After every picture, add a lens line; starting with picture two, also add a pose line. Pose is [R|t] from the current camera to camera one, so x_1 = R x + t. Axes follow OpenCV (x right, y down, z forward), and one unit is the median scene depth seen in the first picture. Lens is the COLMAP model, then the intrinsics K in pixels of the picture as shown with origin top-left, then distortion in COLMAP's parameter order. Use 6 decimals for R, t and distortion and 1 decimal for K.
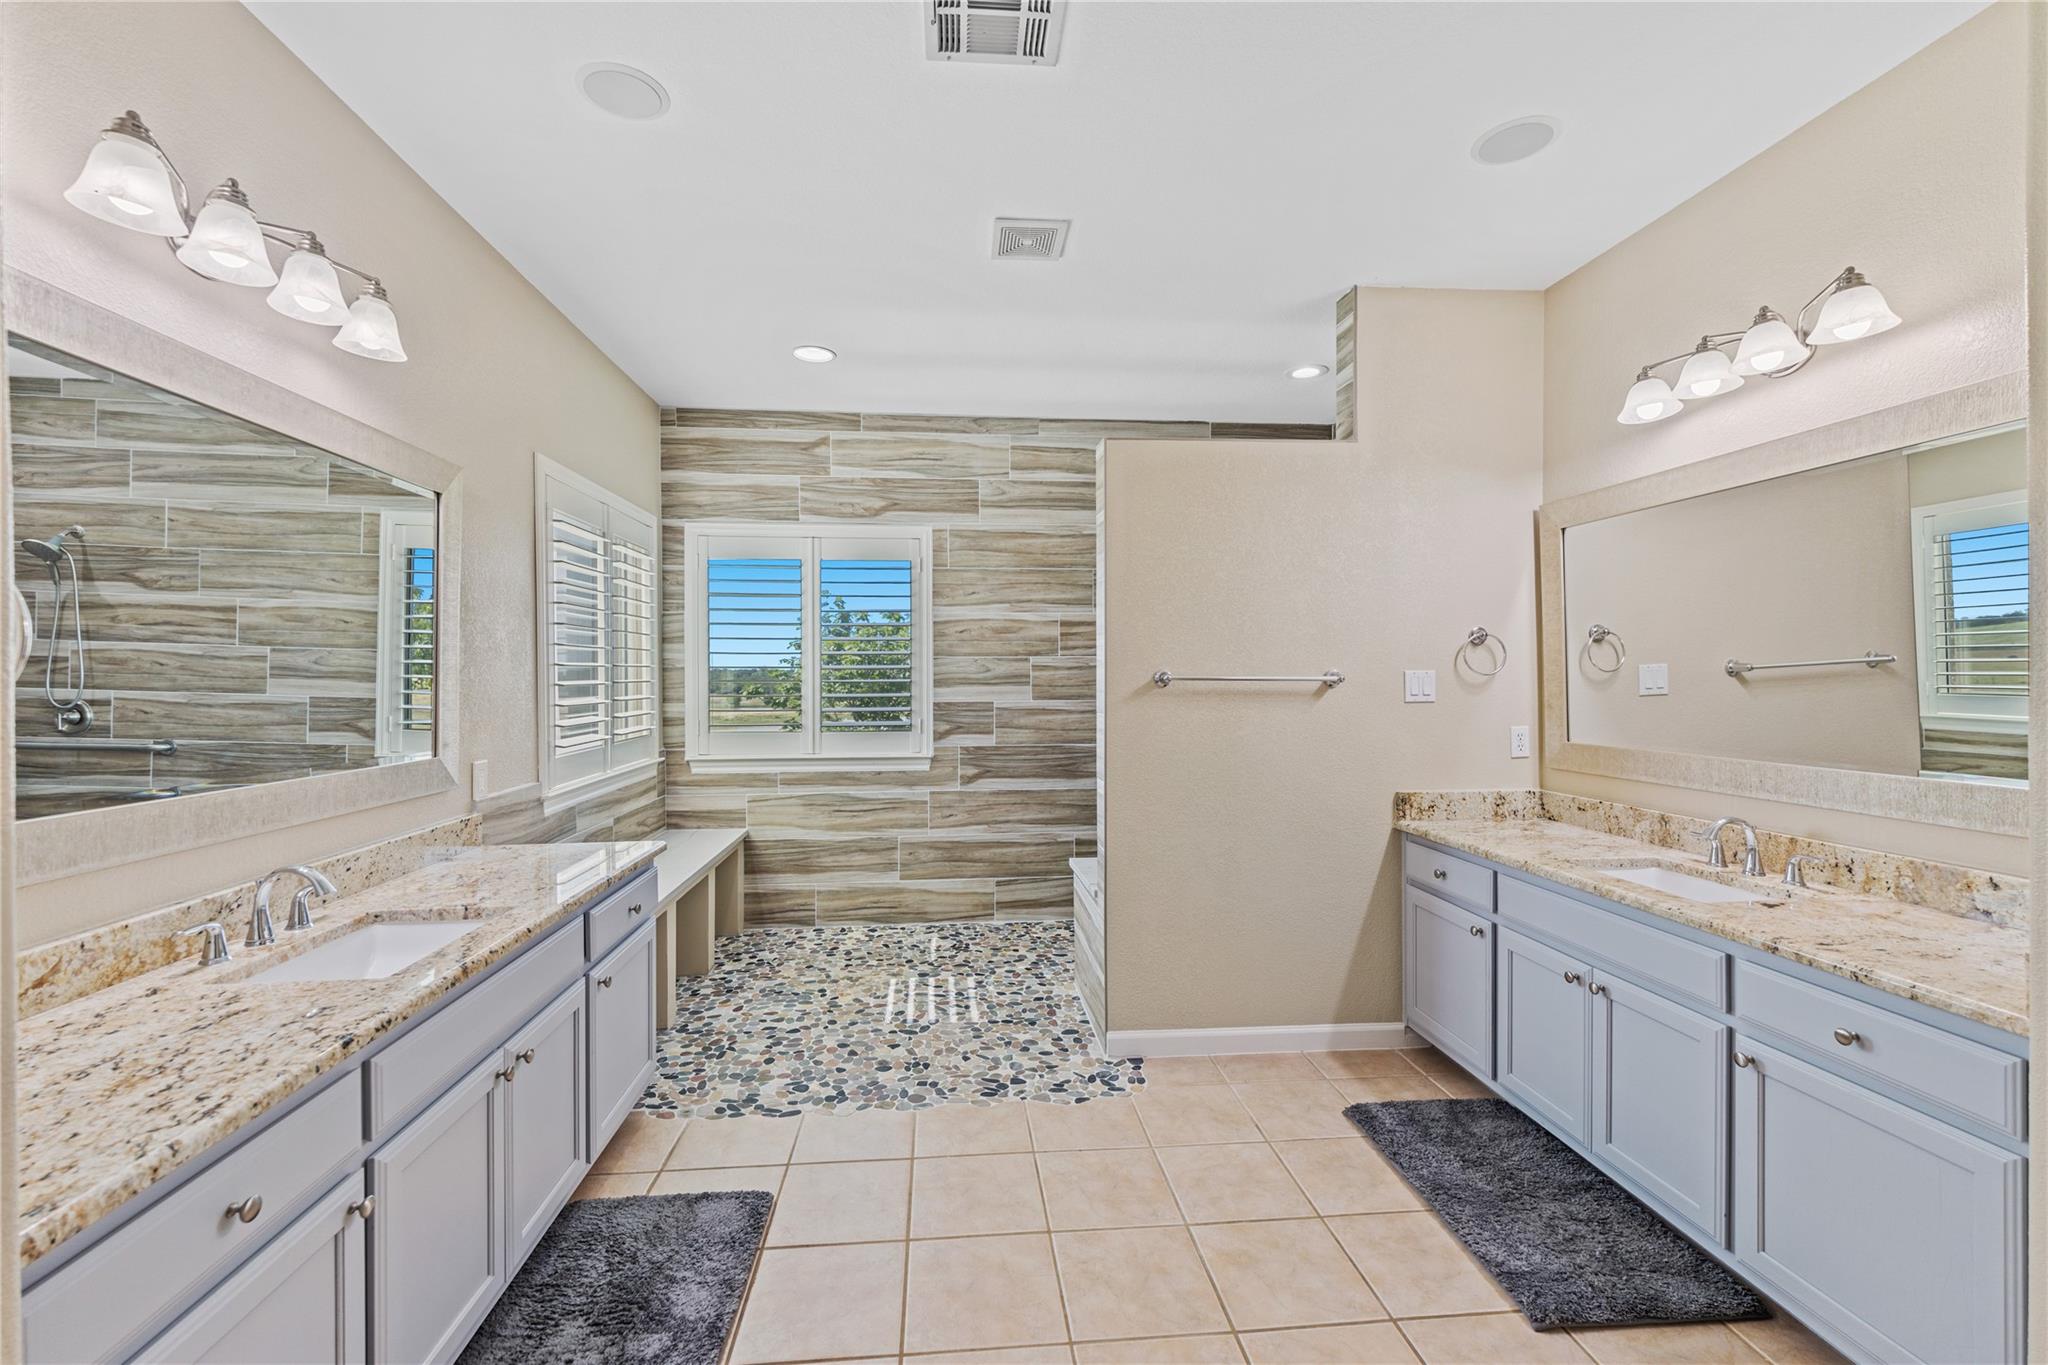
lens RADIAL K [[883.2, 0, 1024.0], [0, 883.2, 682.5], [0, 0, 1]] dist [0.042406, -0.029251]
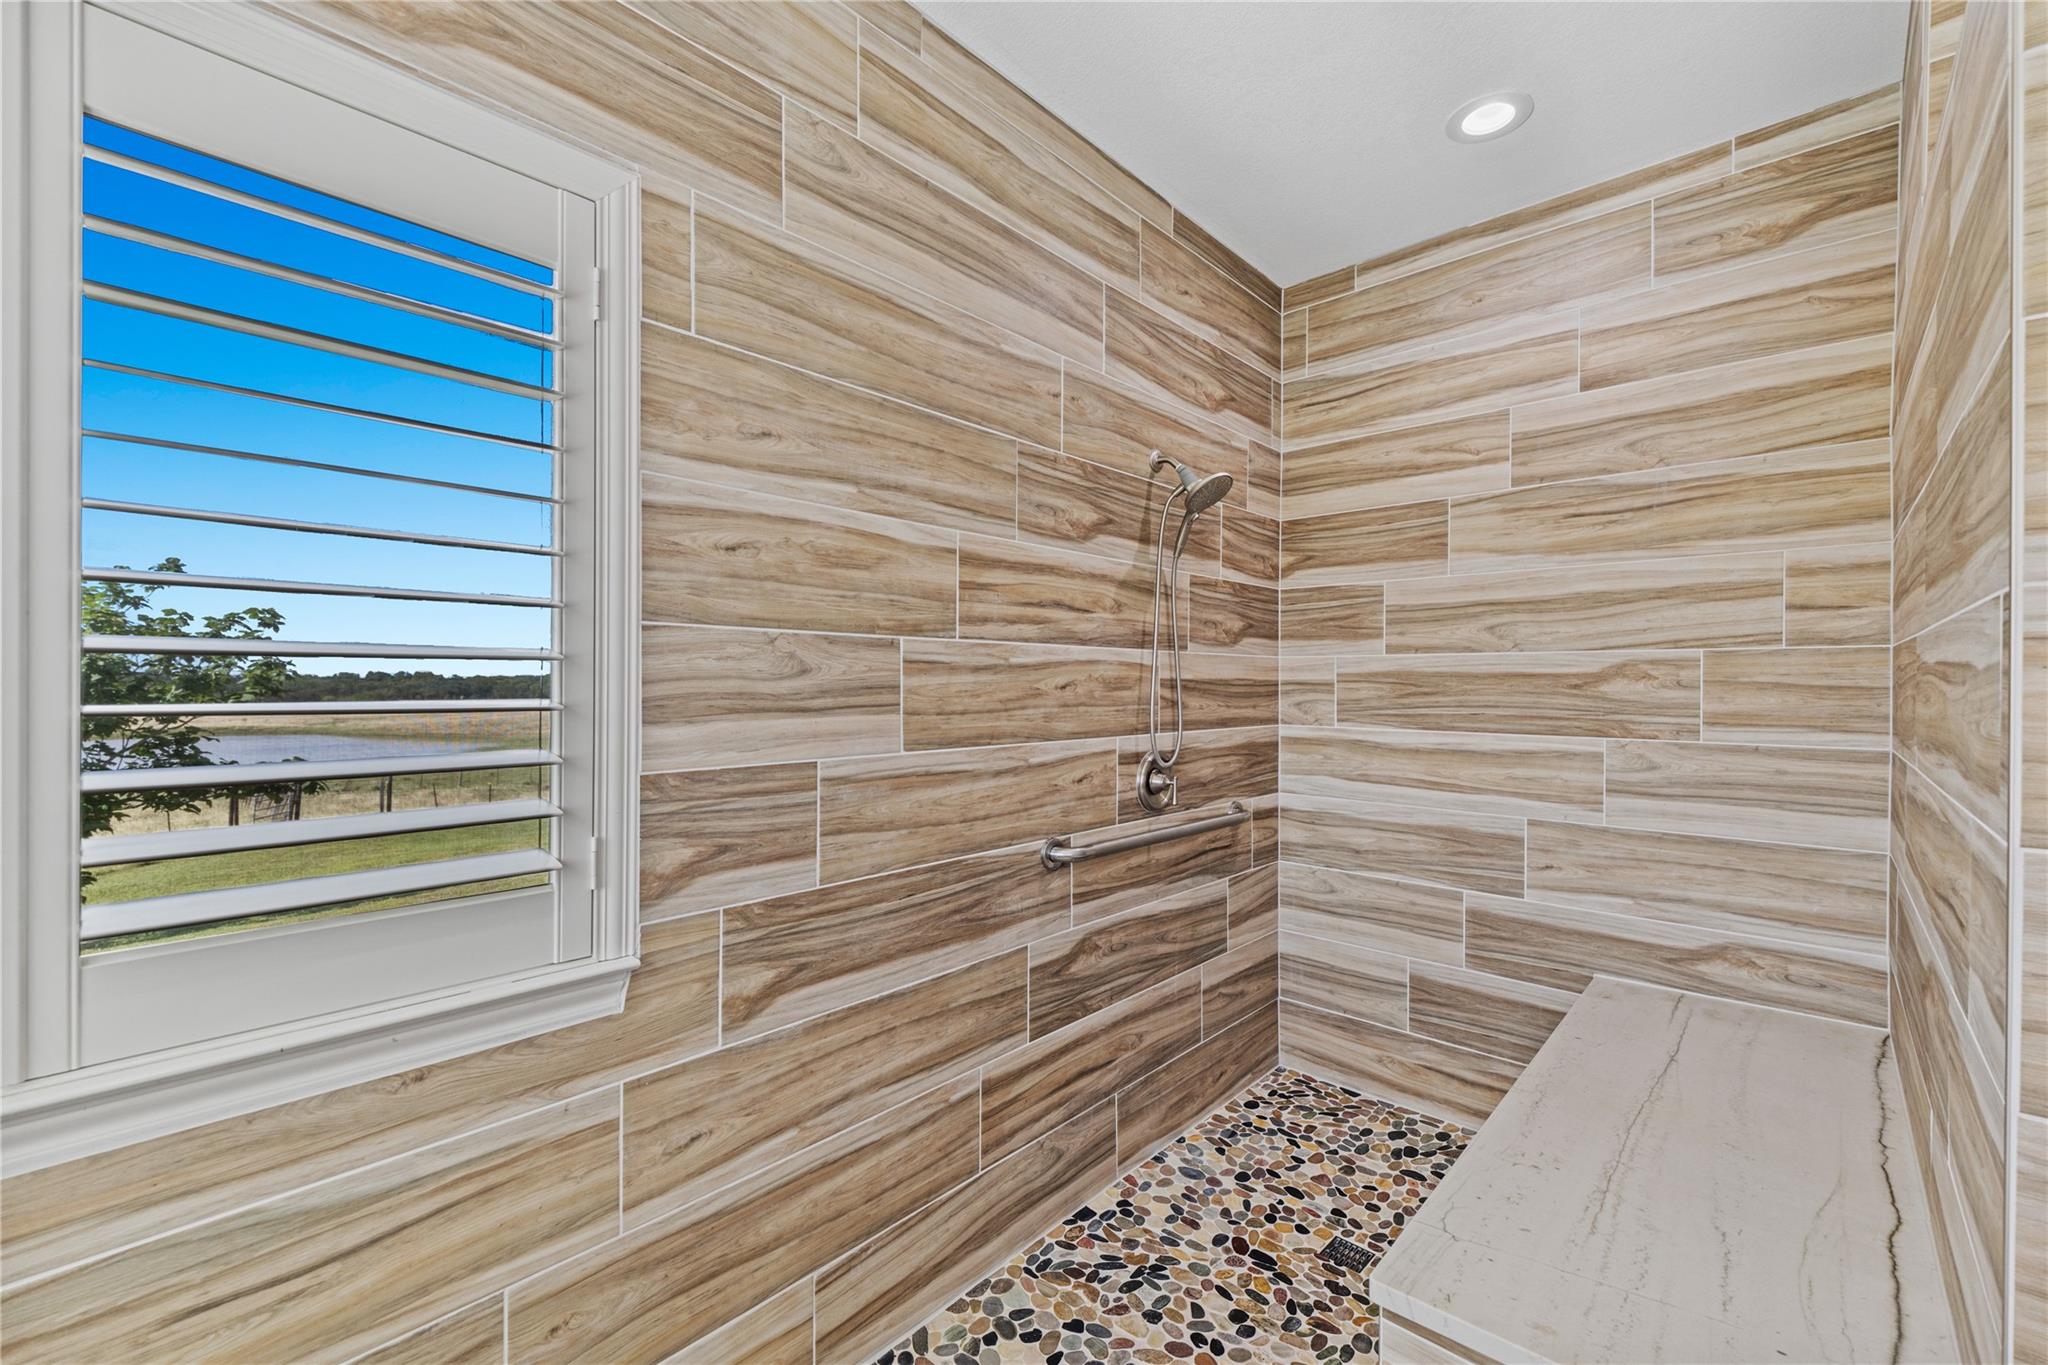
lens RADIAL K [[838.3, 0, 1017.9], [0, 838.3, 687.4], [0, 0, 1]] dist [0.011586, -0.000205]
pose [[0.741568, 0.003385, 0.670869, -0.195982], [-0.001685, 0.999994, -0.003184, -0.006483], [-0.670875, 0.001230, 0.741569, 0.703745]]
